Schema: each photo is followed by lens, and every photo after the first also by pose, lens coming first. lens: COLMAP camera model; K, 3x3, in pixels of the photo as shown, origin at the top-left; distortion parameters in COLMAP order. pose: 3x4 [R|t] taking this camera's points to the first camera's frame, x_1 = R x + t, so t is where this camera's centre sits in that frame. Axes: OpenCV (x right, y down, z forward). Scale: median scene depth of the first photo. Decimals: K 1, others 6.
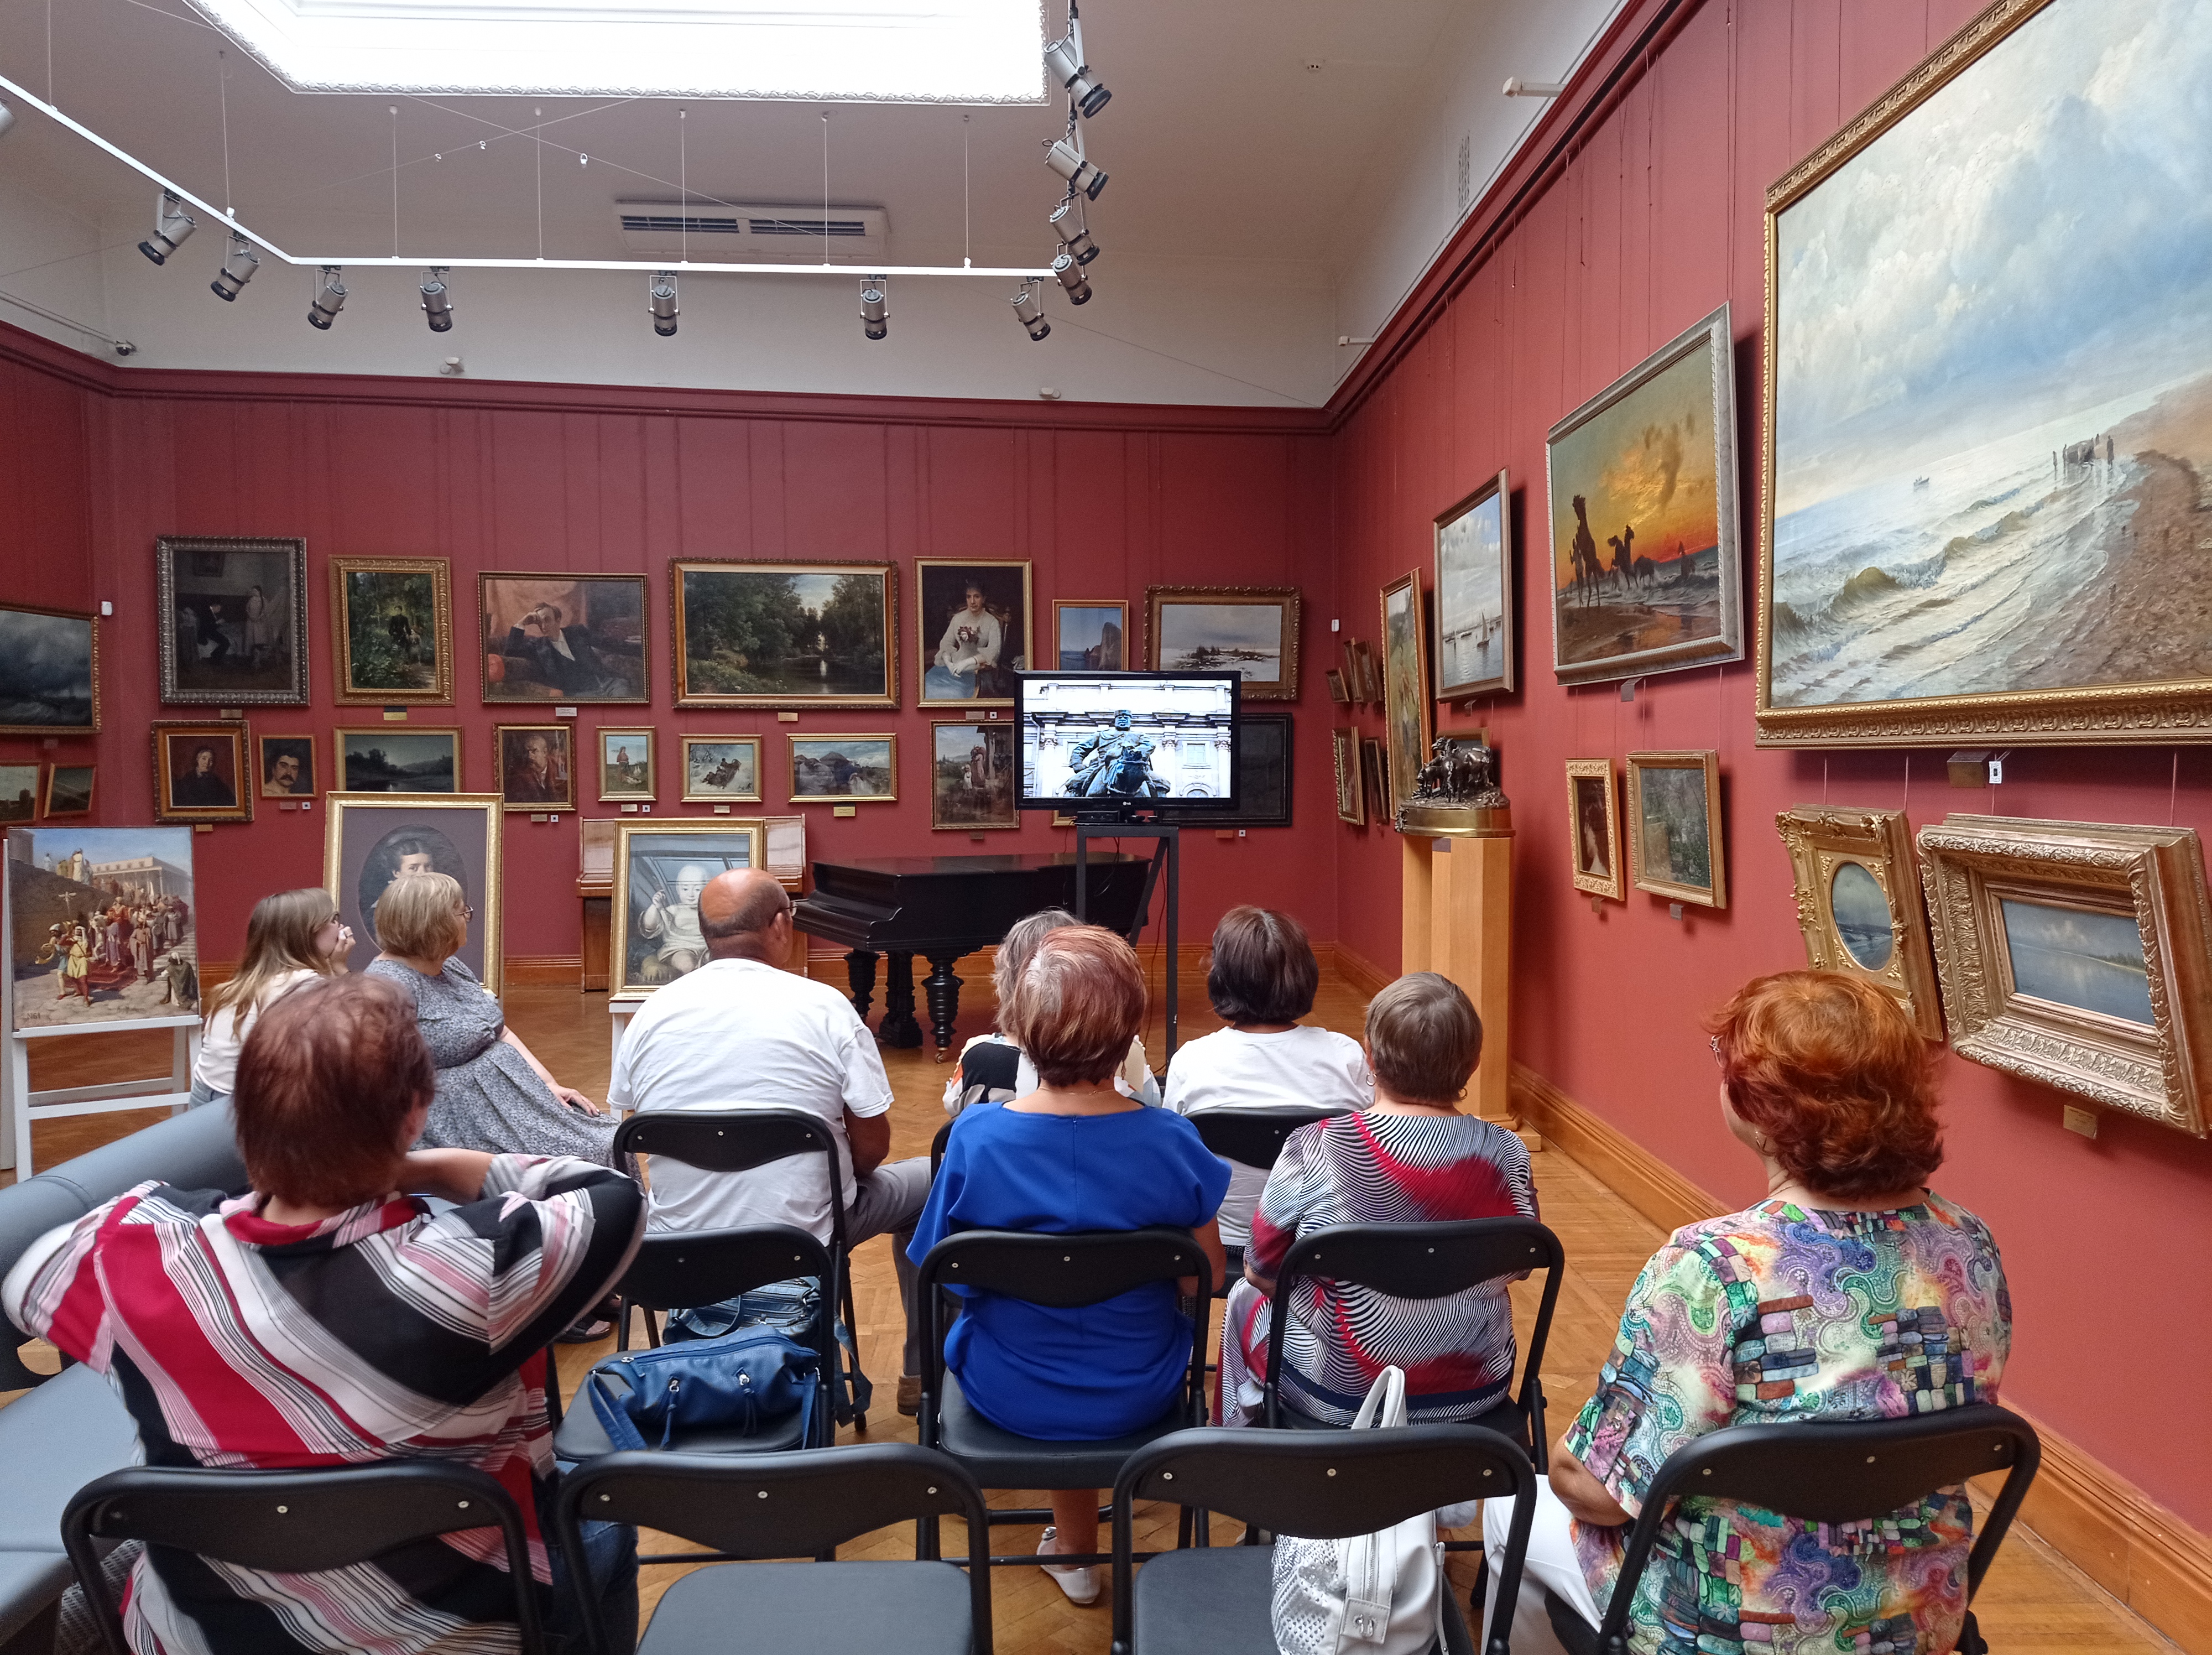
lens RADIAL K [[1656.0, 0, 1106.0], [0, 1656.0, 827.5], [0, 0, 1]] dist [0.116330, -0.200780]
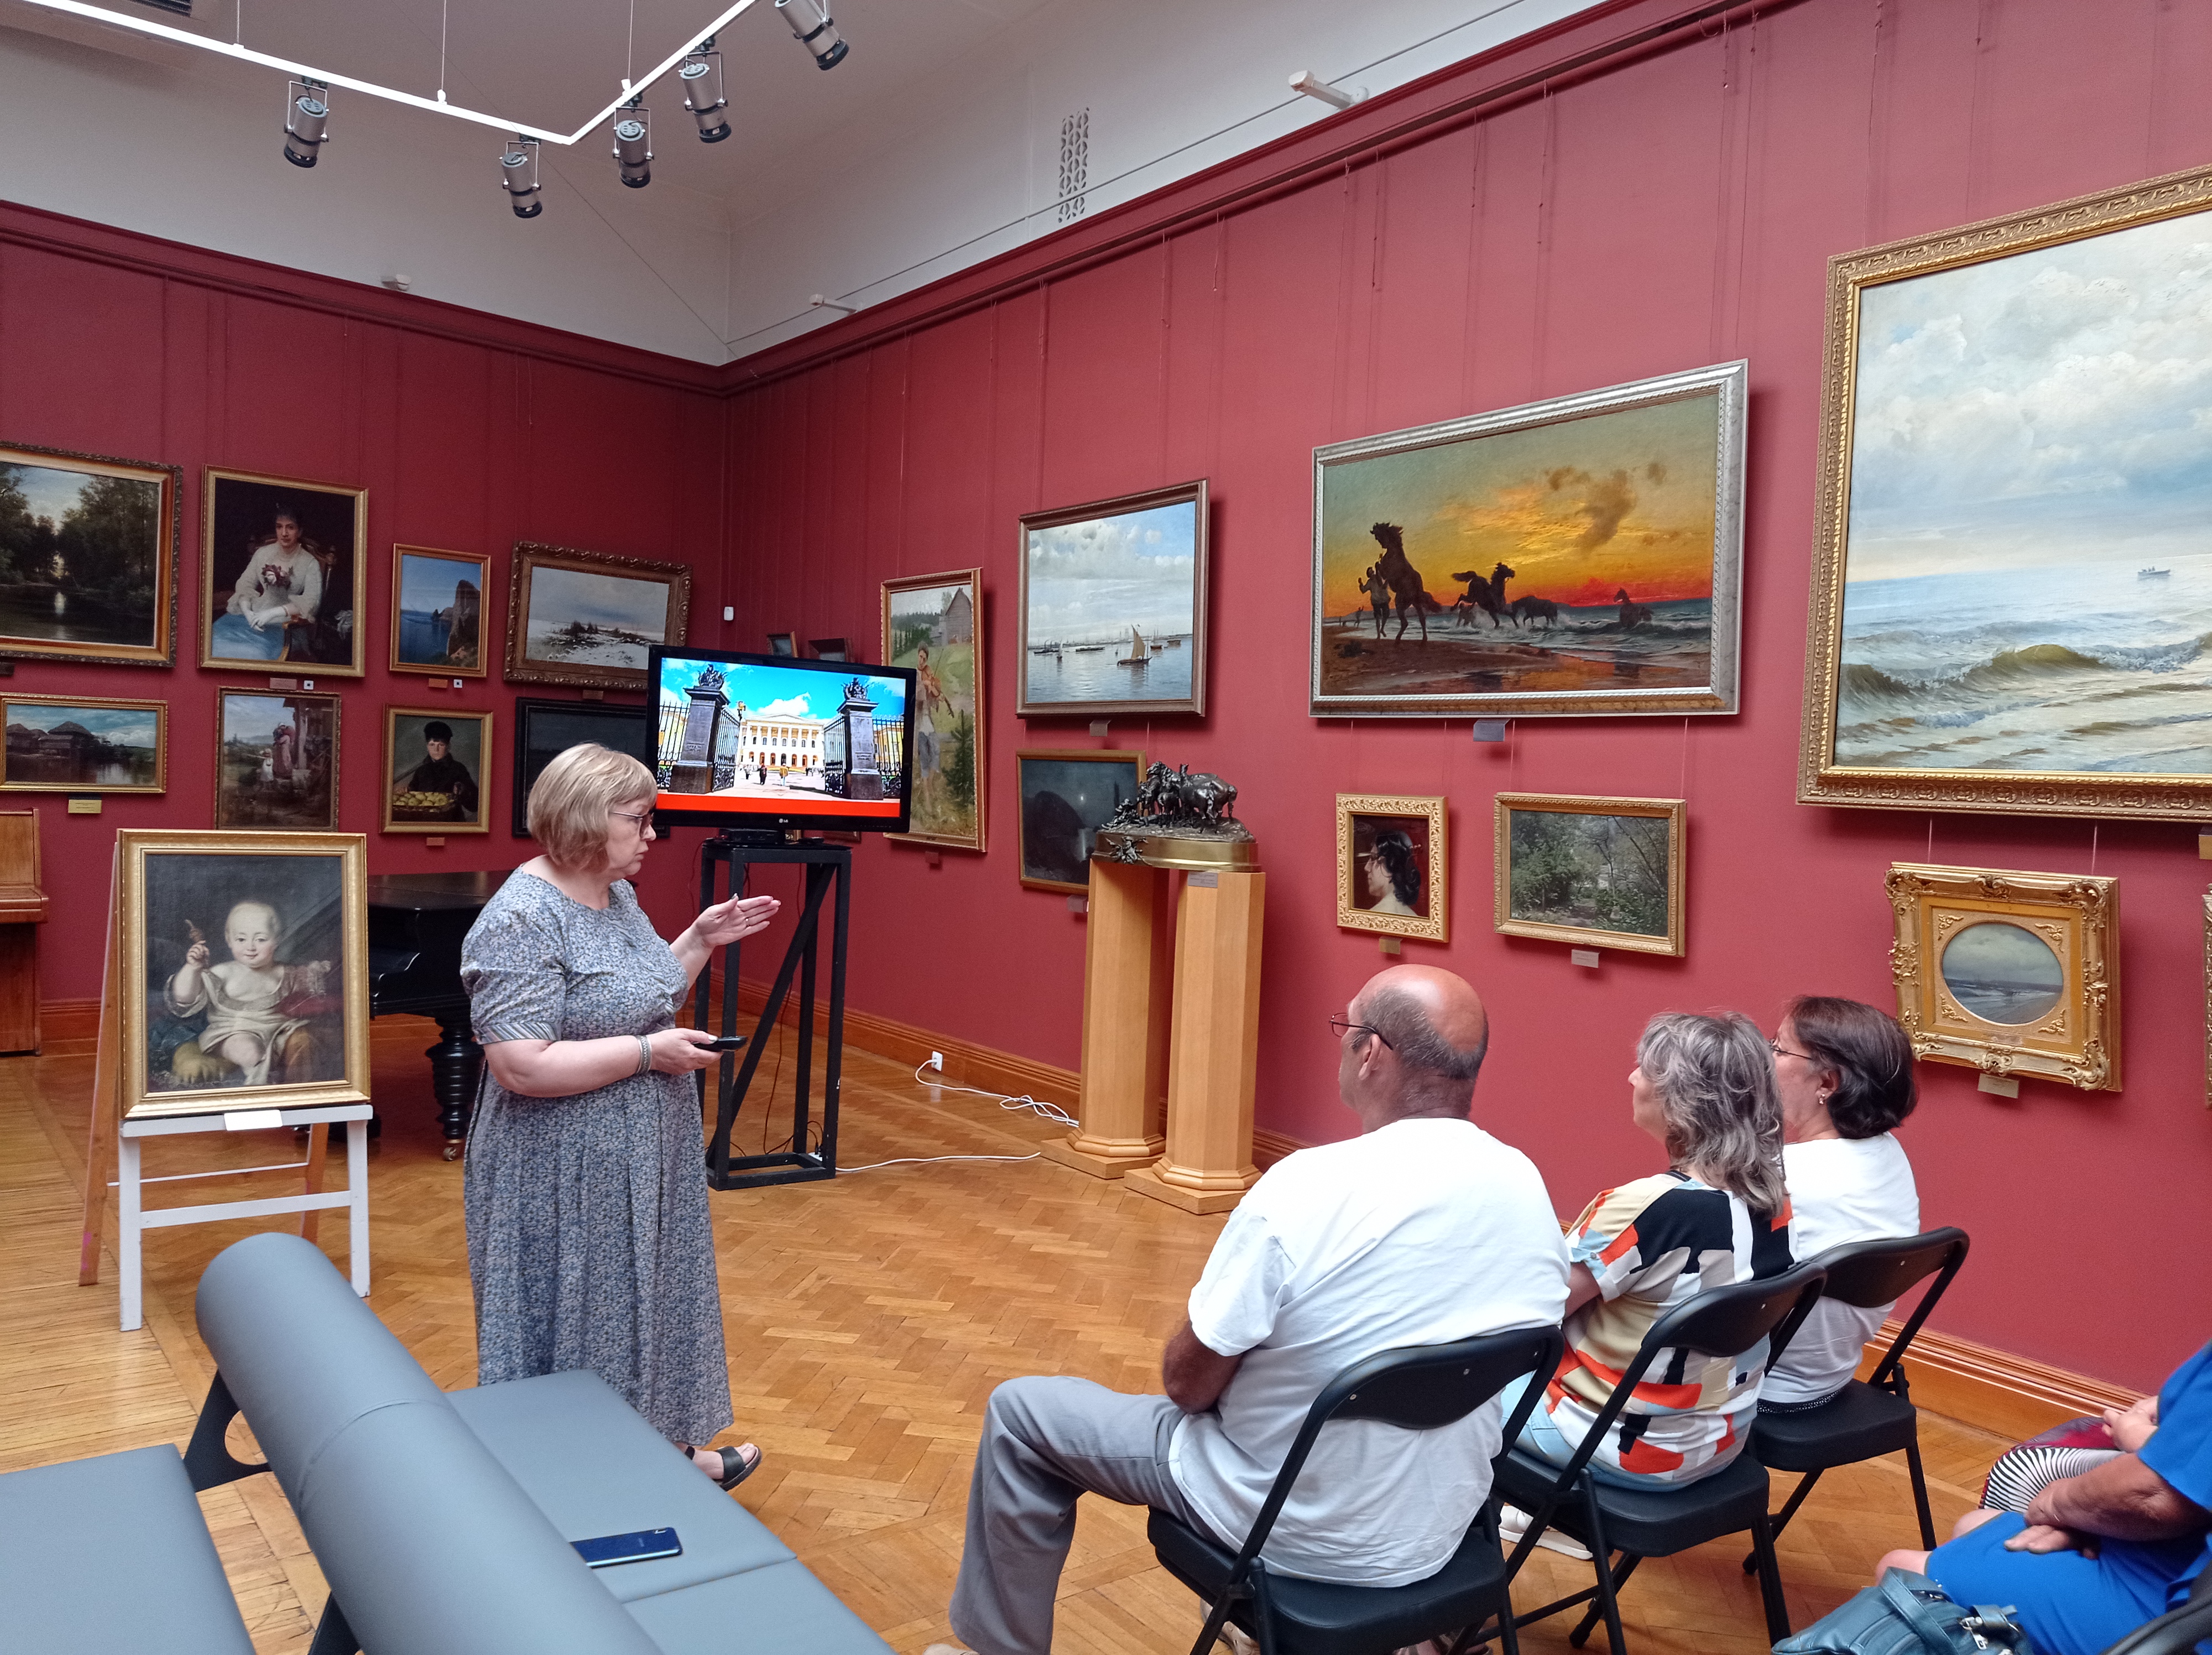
lens RADIAL K [[1656.0, 0, 1106.0], [0, 1656.0, 827.5], [0, 0, 1]] dist [0.116330, -0.200780]
pose [[0.818879, 0.023381, 0.573490, -0.255267], [-0.023872, 0.999693, -0.006671, -0.007514], [-0.573470, -0.008228, 0.819185, 0.191056]]
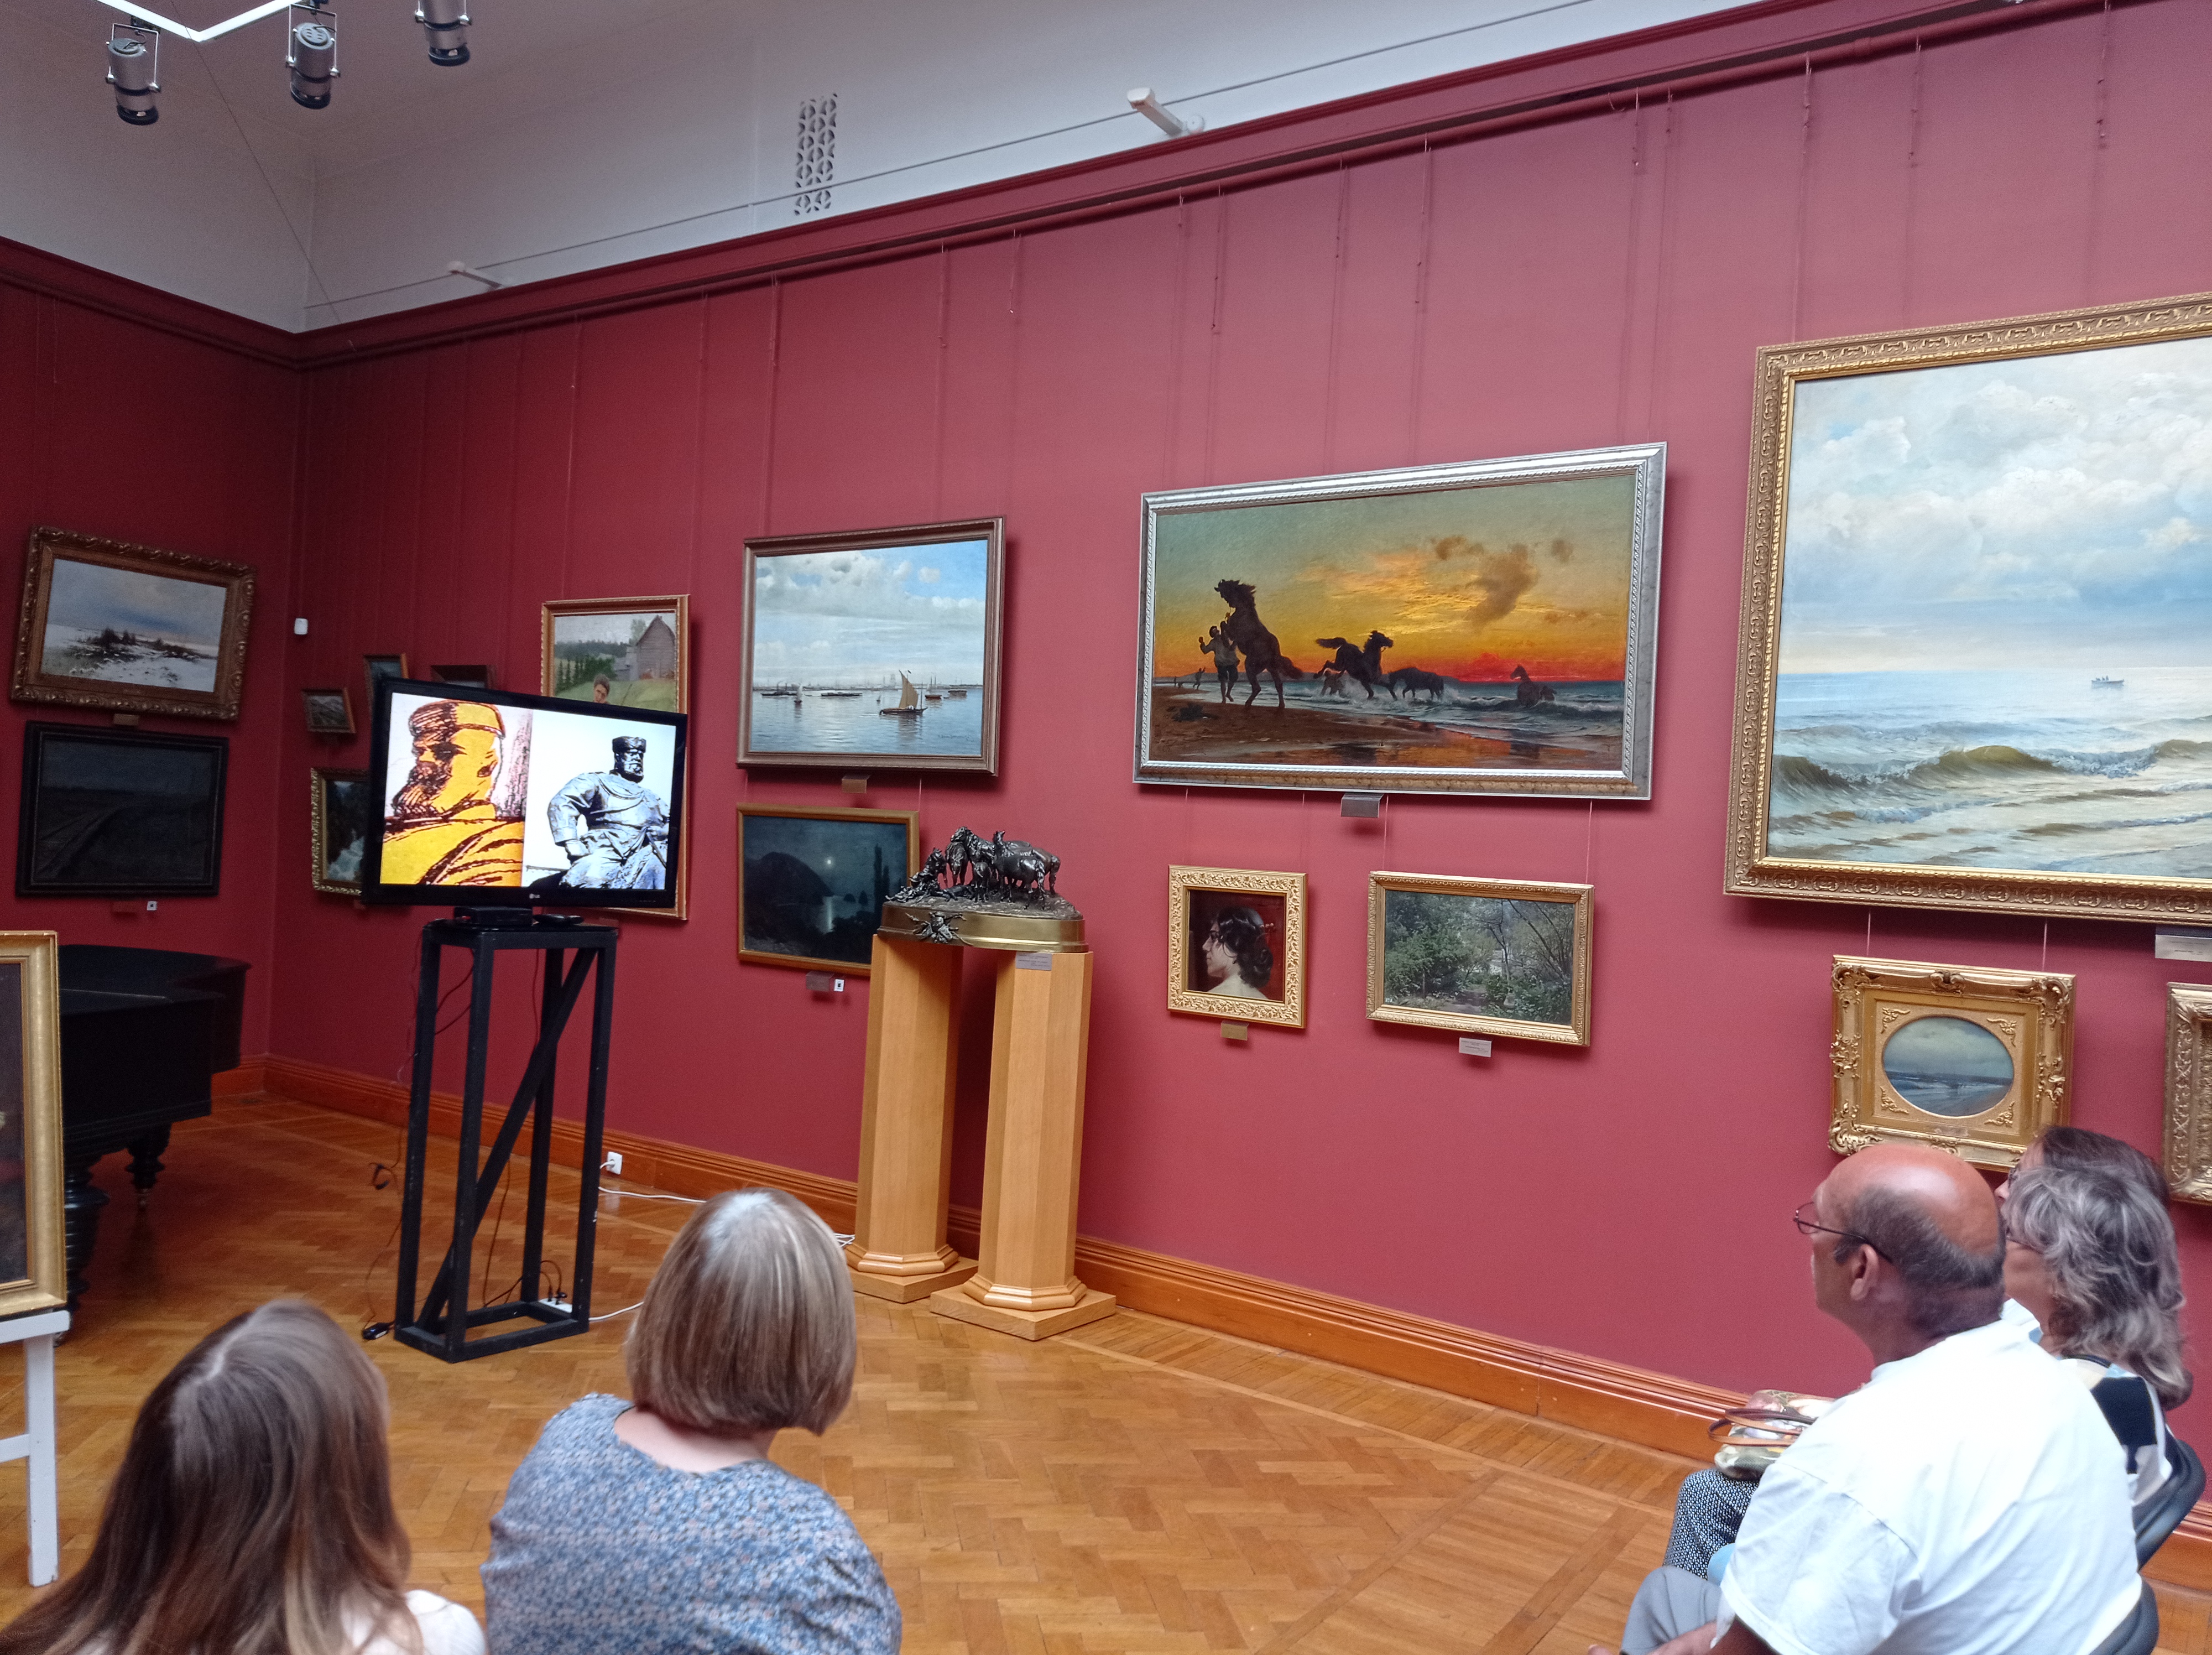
lens RADIAL K [[1656.0, 0, 1106.0], [0, 1656.0, 827.5], [0, 0, 1]] dist [0.116330, -0.200780]
pose [[0.597193, 0.043271, 0.800930, -0.304364], [-0.026940, 0.999062, -0.033888, -0.020124], [-0.801645, -0.001339, 0.597798, 0.328221]]
